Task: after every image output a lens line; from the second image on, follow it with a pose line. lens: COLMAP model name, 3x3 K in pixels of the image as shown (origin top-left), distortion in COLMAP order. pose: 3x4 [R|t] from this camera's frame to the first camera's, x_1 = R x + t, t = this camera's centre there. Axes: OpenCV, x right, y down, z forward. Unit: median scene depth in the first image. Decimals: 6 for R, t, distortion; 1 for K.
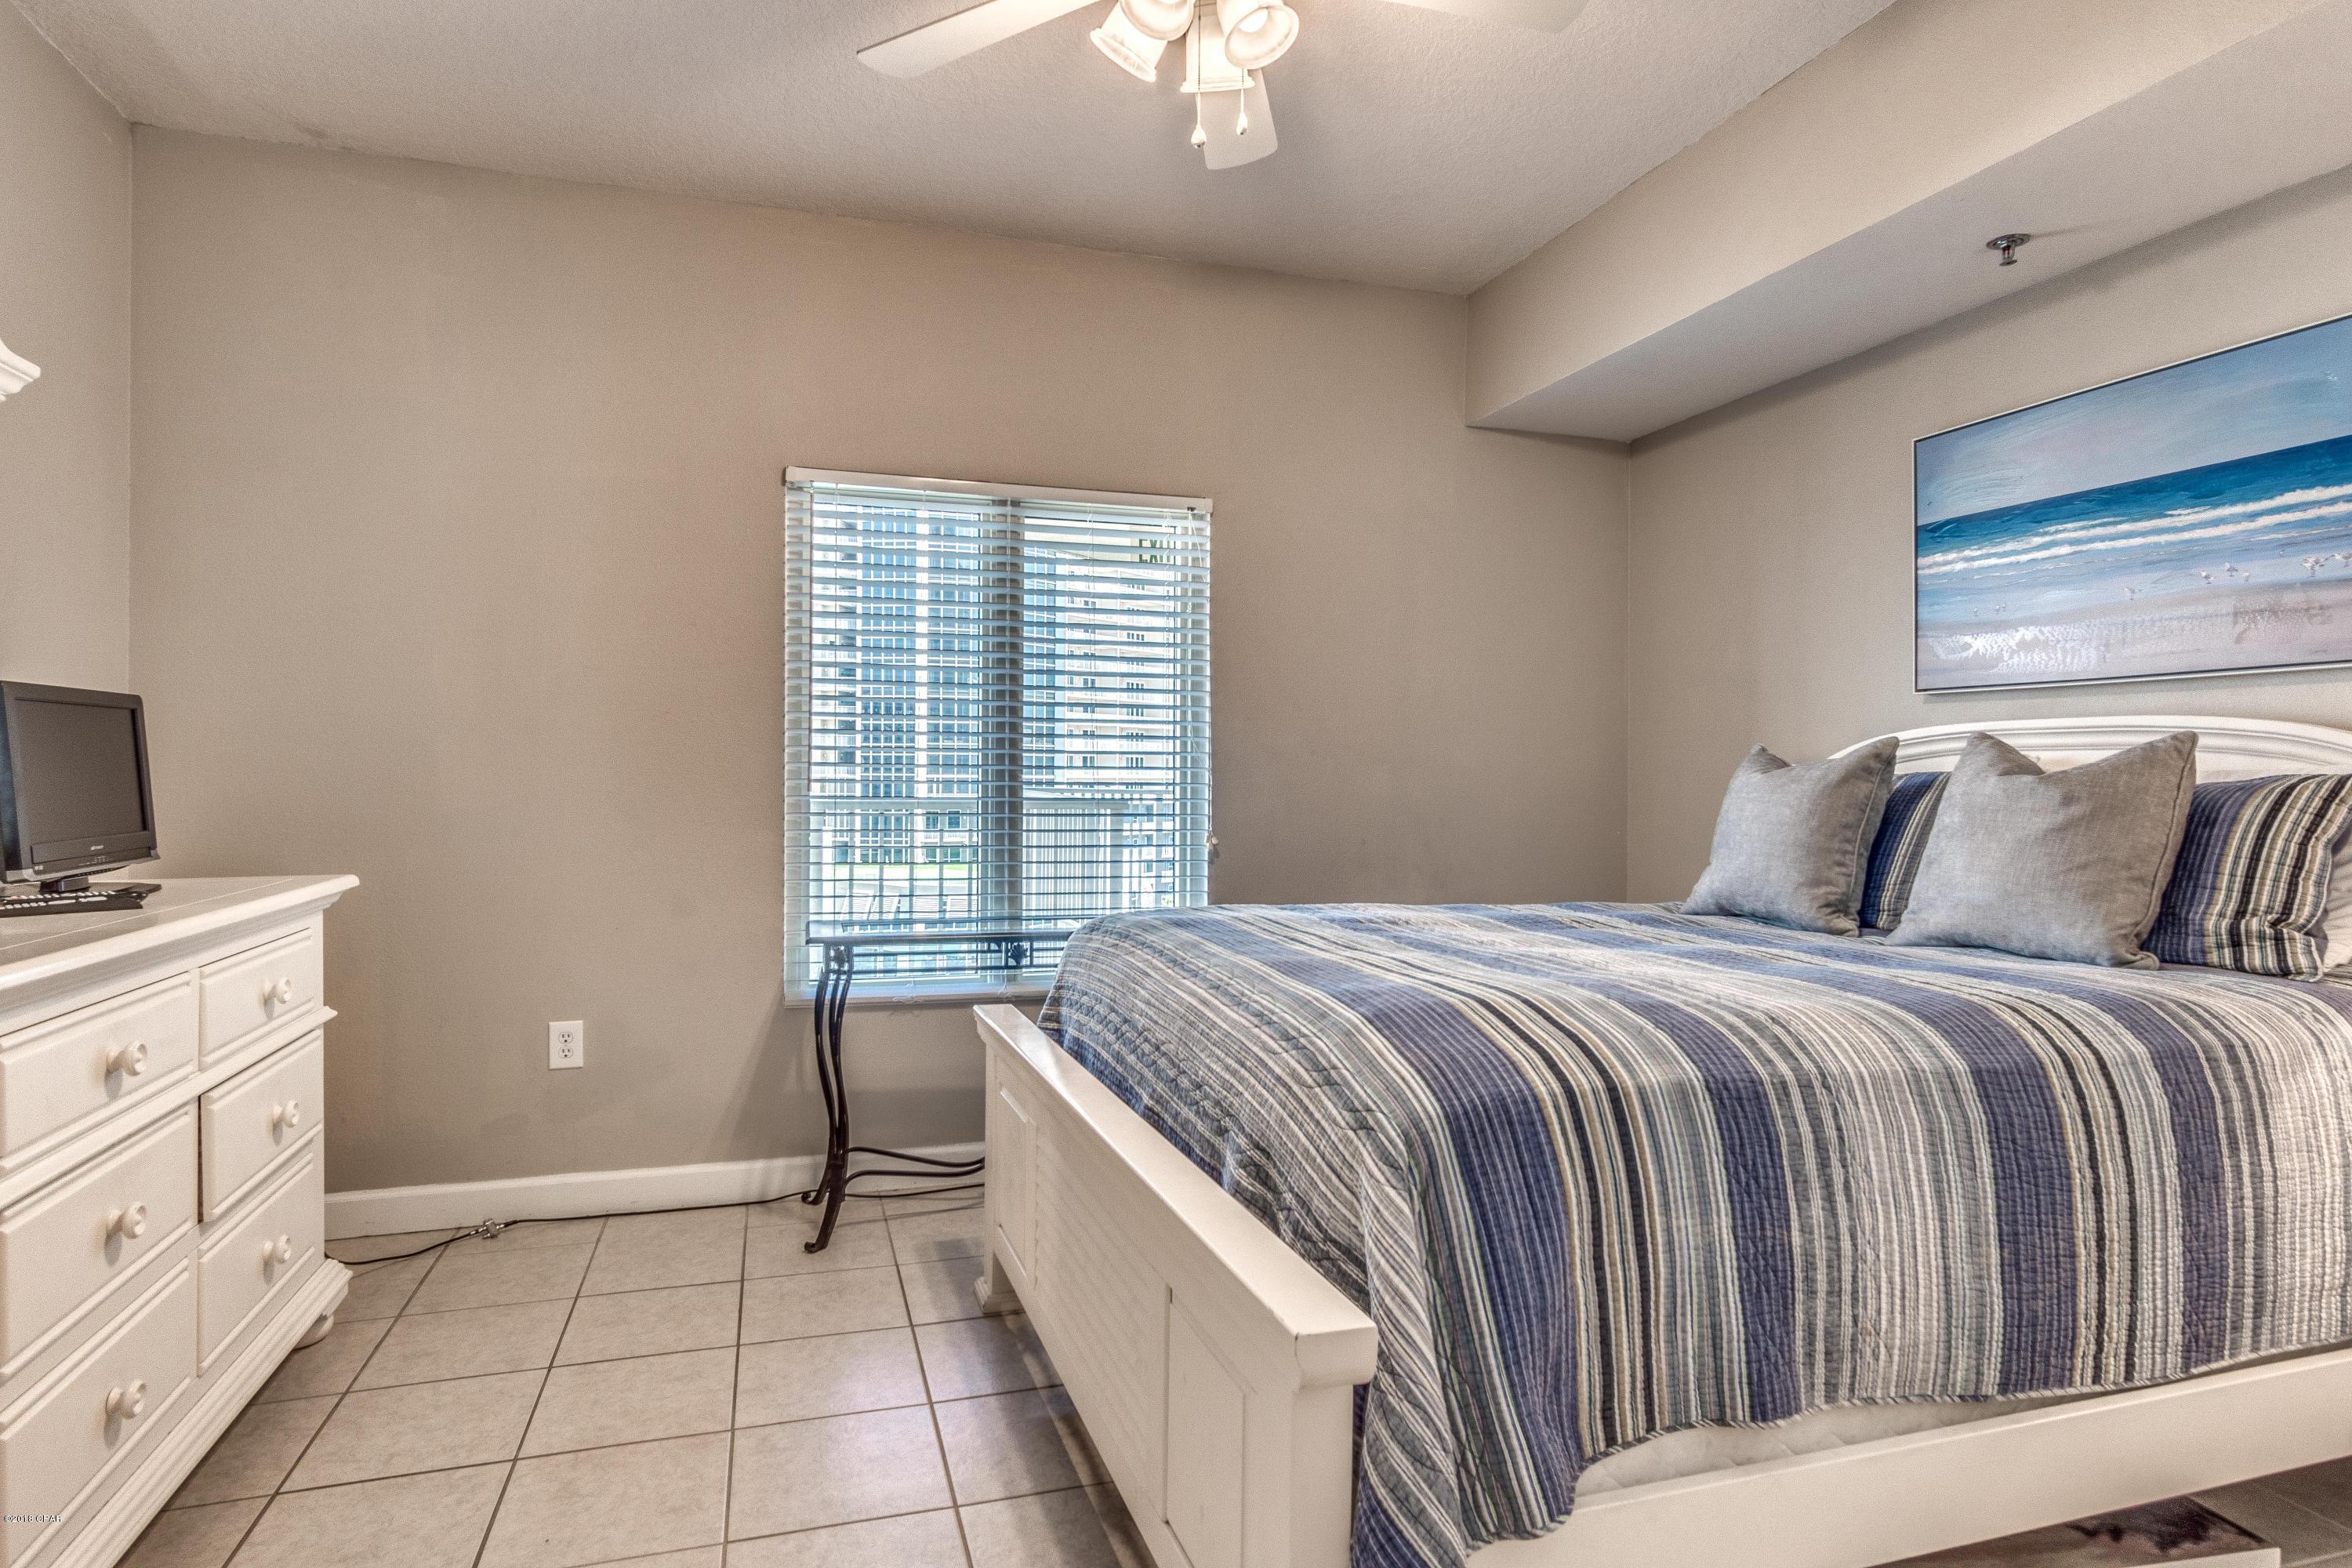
lens RADIAL K [[1294.3, 0, 1165.5], [0, 1294.3, 779.4], [0, 0, 1]] dist [0.002728, 0.001725]
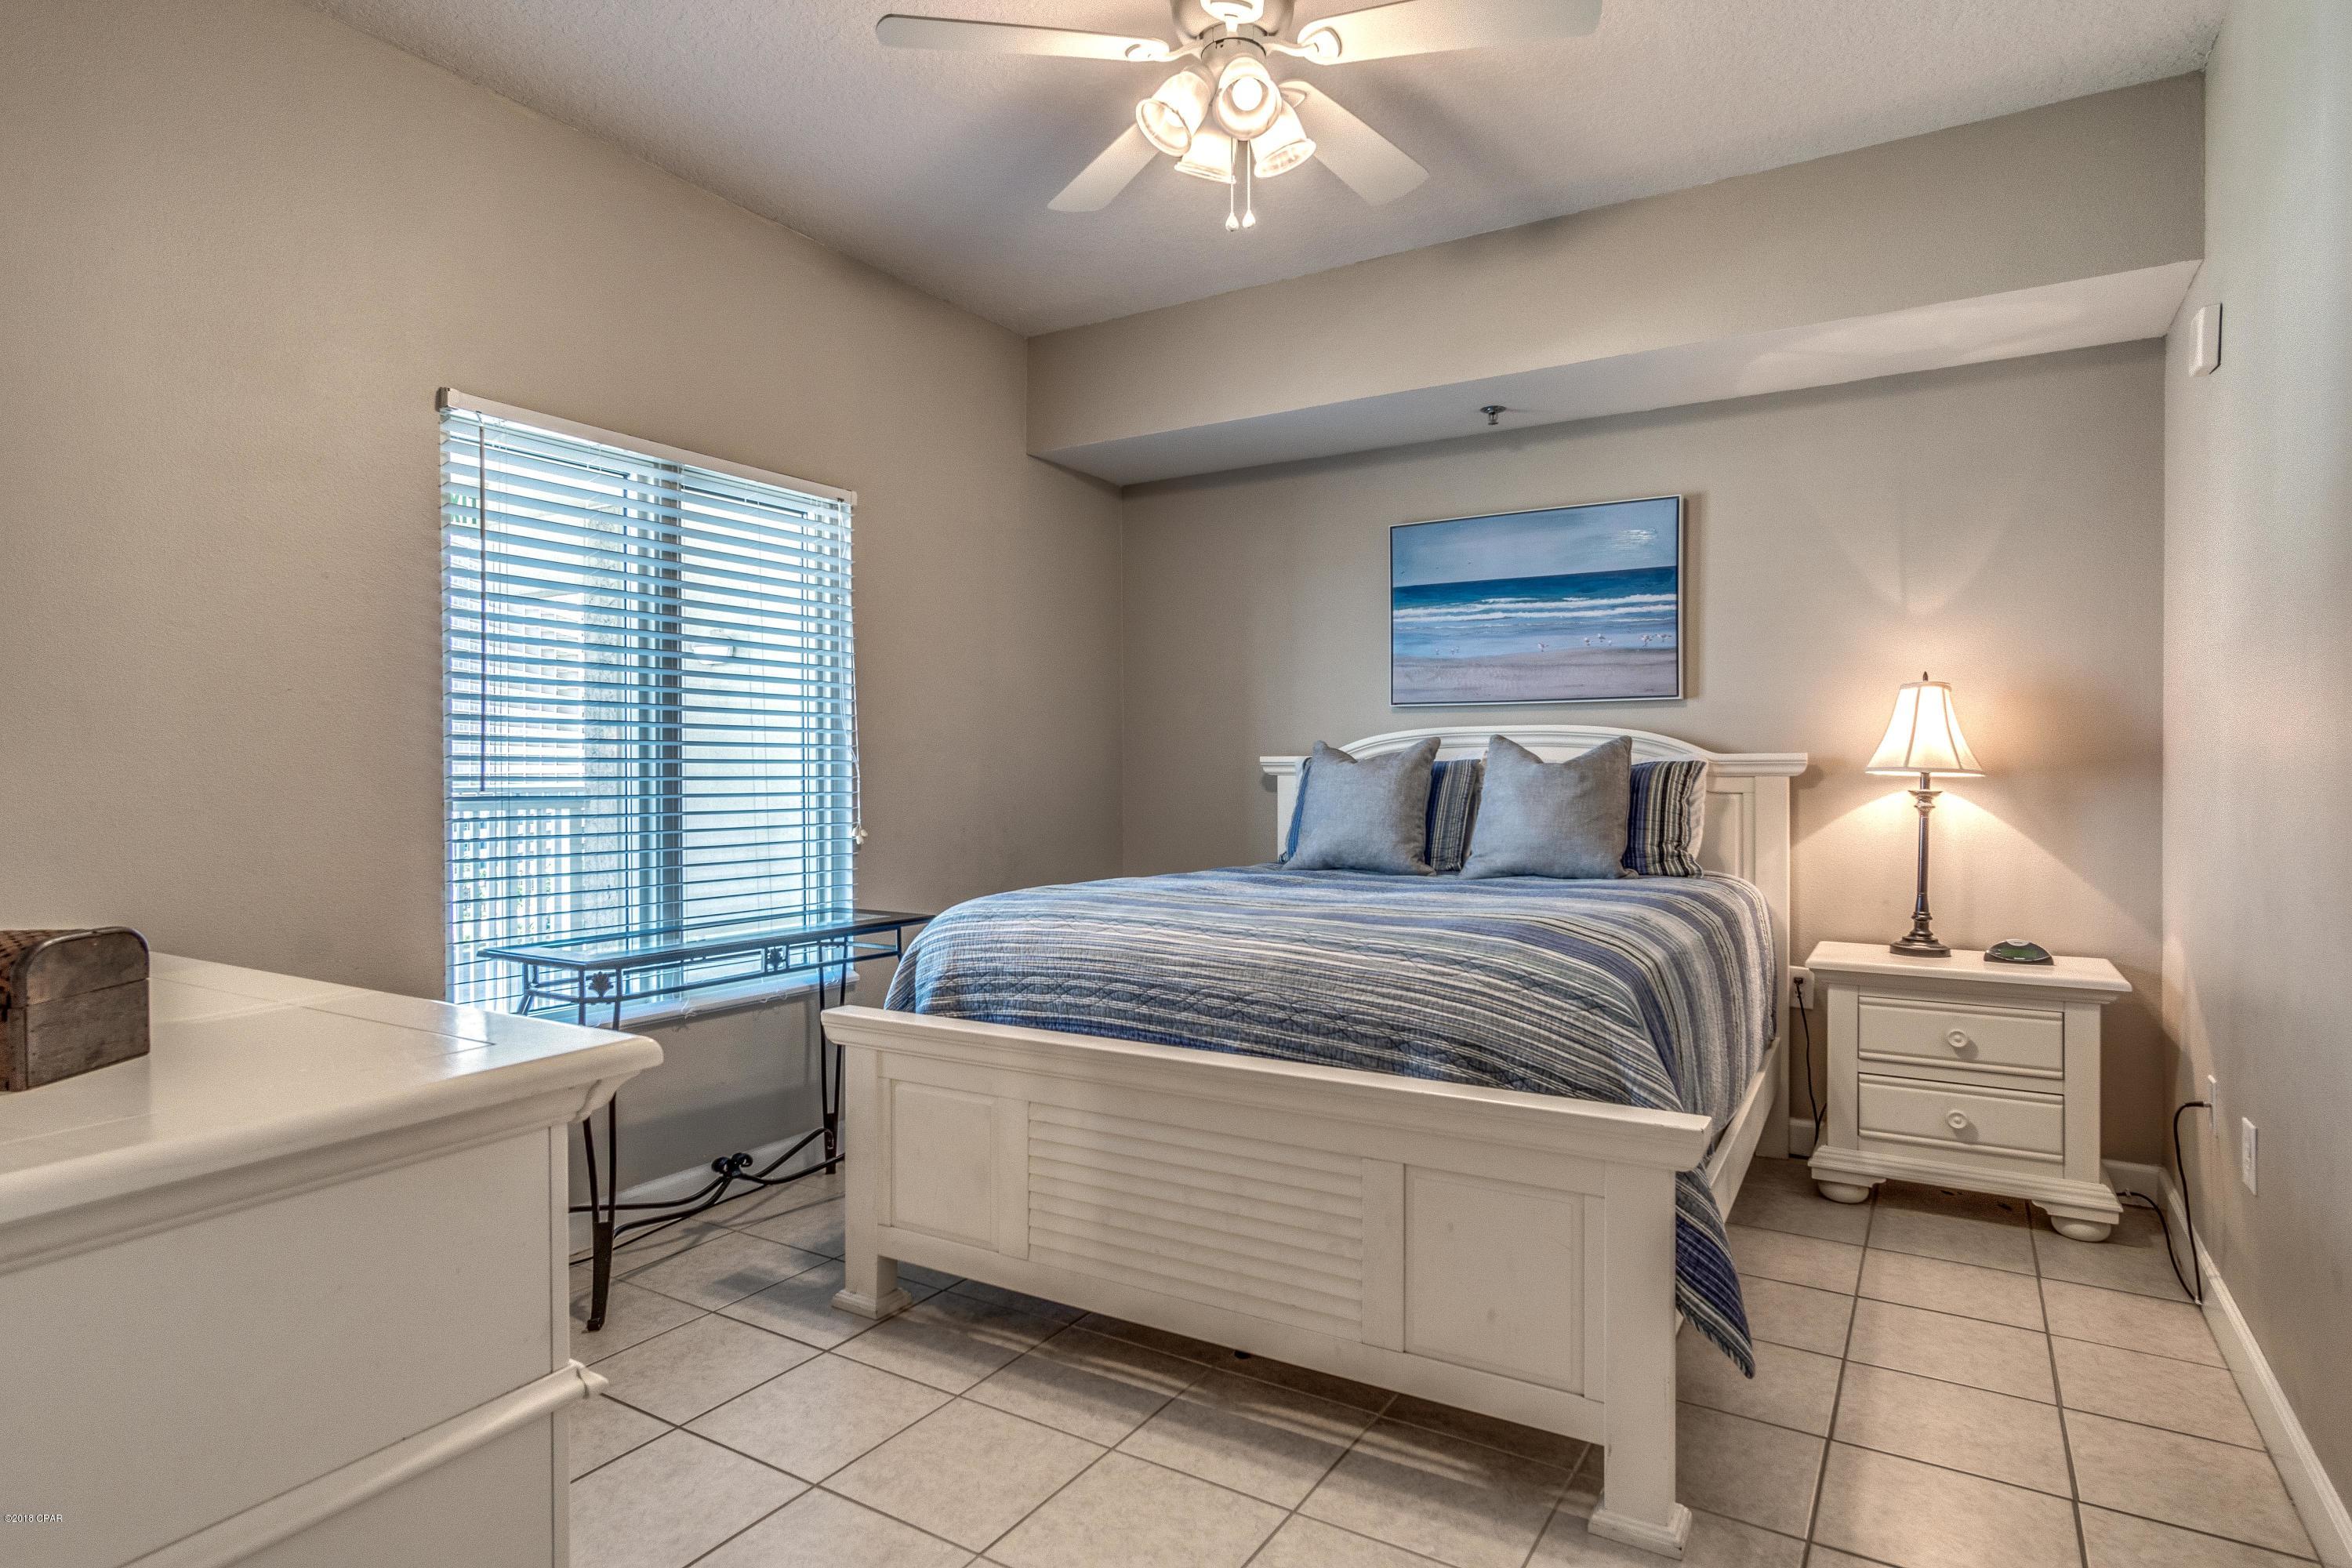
lens RADIAL K [[1294.3, 0, 1165.5], [0, 1294.3, 779.4], [0, 0, 1]] dist [0.002728, 0.001725]
pose [[0.743688, -0.014432, 0.668371, -0.625122], [0.009650, 0.999895, 0.010853, -0.003860], [-0.668457, -0.001622, 0.743749, 0.128230]]
